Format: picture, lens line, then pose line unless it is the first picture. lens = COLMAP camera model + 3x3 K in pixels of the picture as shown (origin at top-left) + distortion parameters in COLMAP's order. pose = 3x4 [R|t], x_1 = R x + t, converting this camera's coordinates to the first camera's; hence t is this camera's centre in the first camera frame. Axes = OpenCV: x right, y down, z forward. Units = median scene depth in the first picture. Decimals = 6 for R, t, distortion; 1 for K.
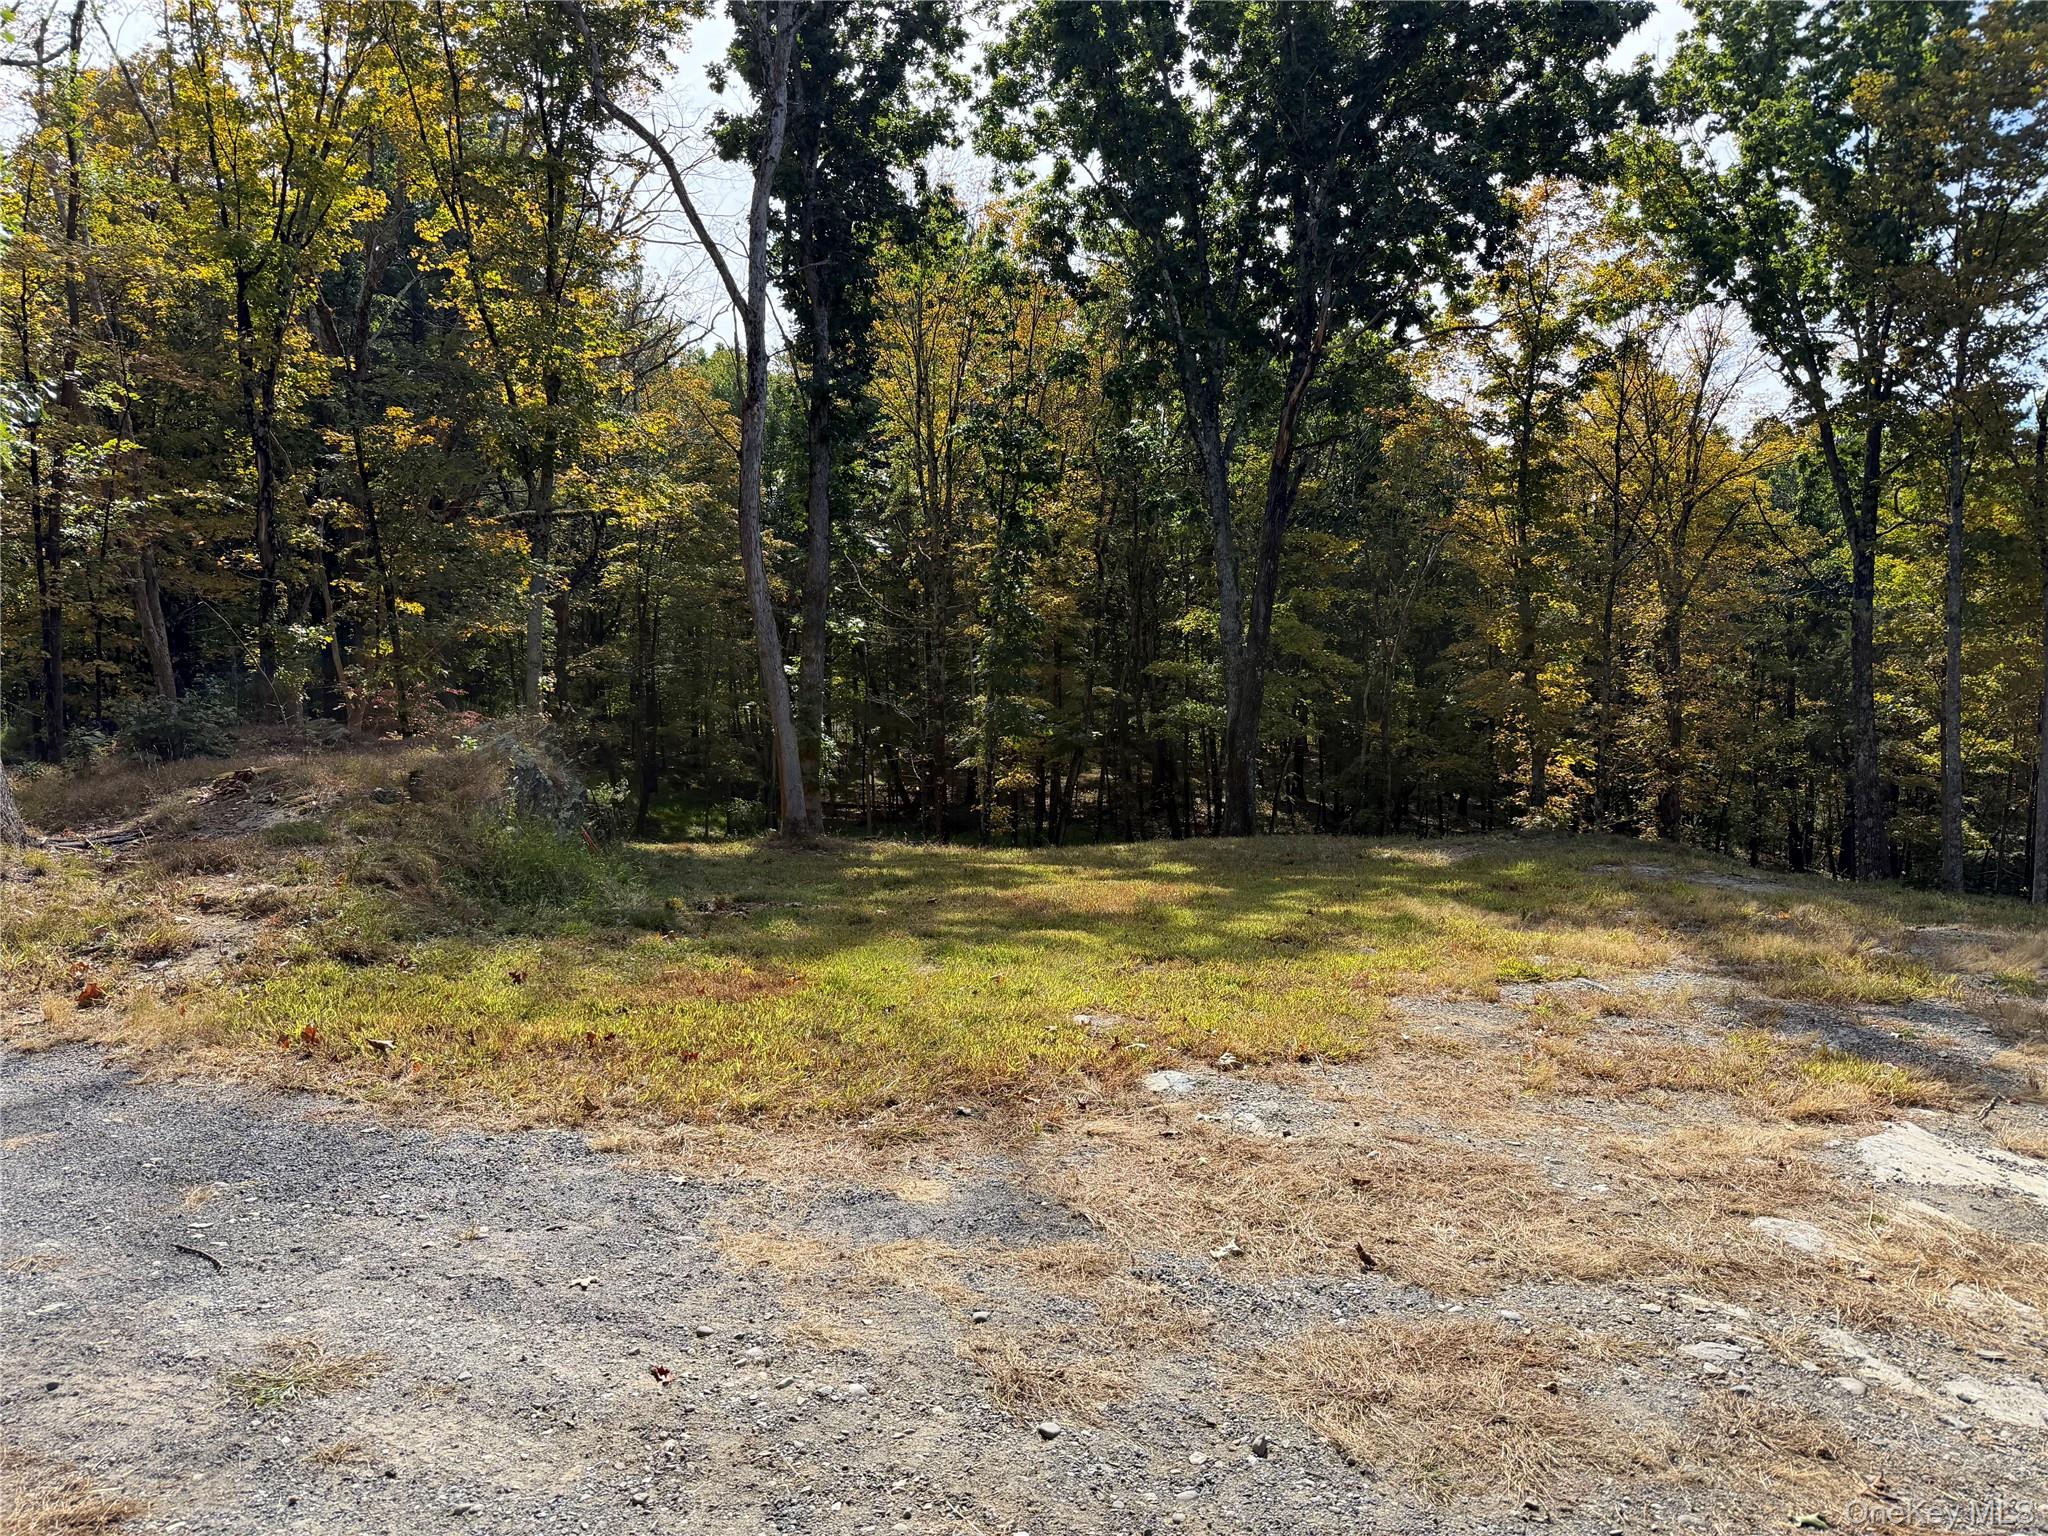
lens RADIAL K [[1417.0, 0, 1024.0], [0, 1417.0, 768.0], [0, 0, 1]] dist [0.061045, -0.115382]
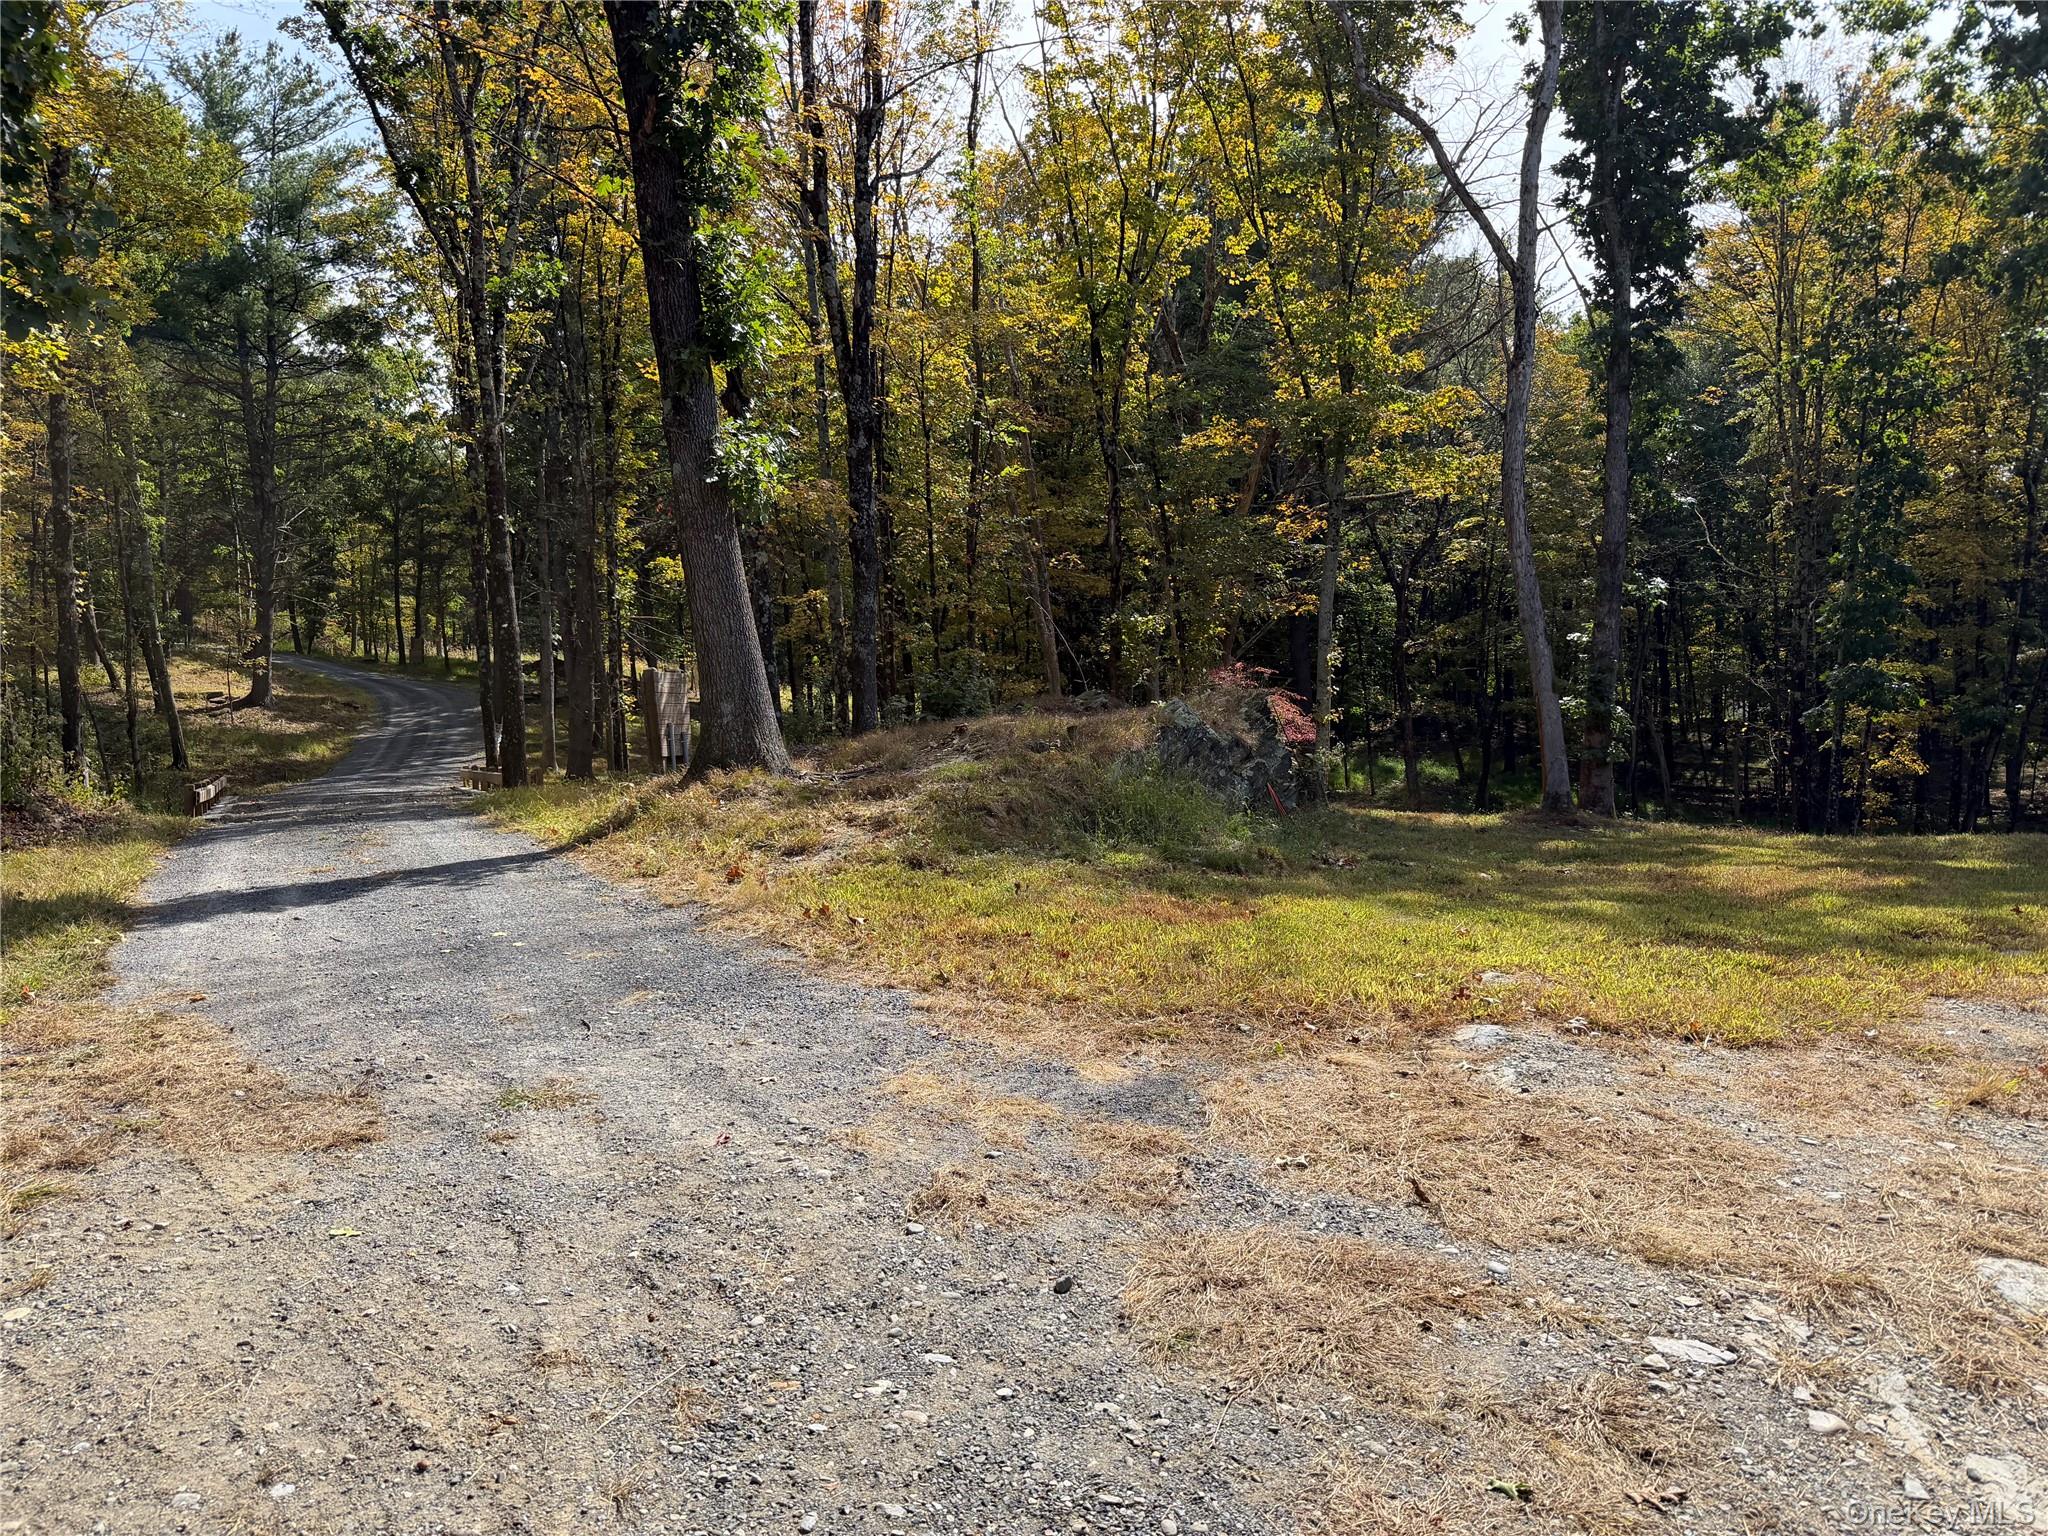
lens RADIAL K [[1423.3, 0, 1044.1], [0, 1423.3, 768.5], [0, 0, 1]] dist [0.062248, -0.092515]
pose [[0.816989, 0.016340, -0.576422, 0.098893], [-0.010547, 0.999855, 0.013395, 0.009679], [0.576557, -0.004864, 0.817042, 0.015196]]
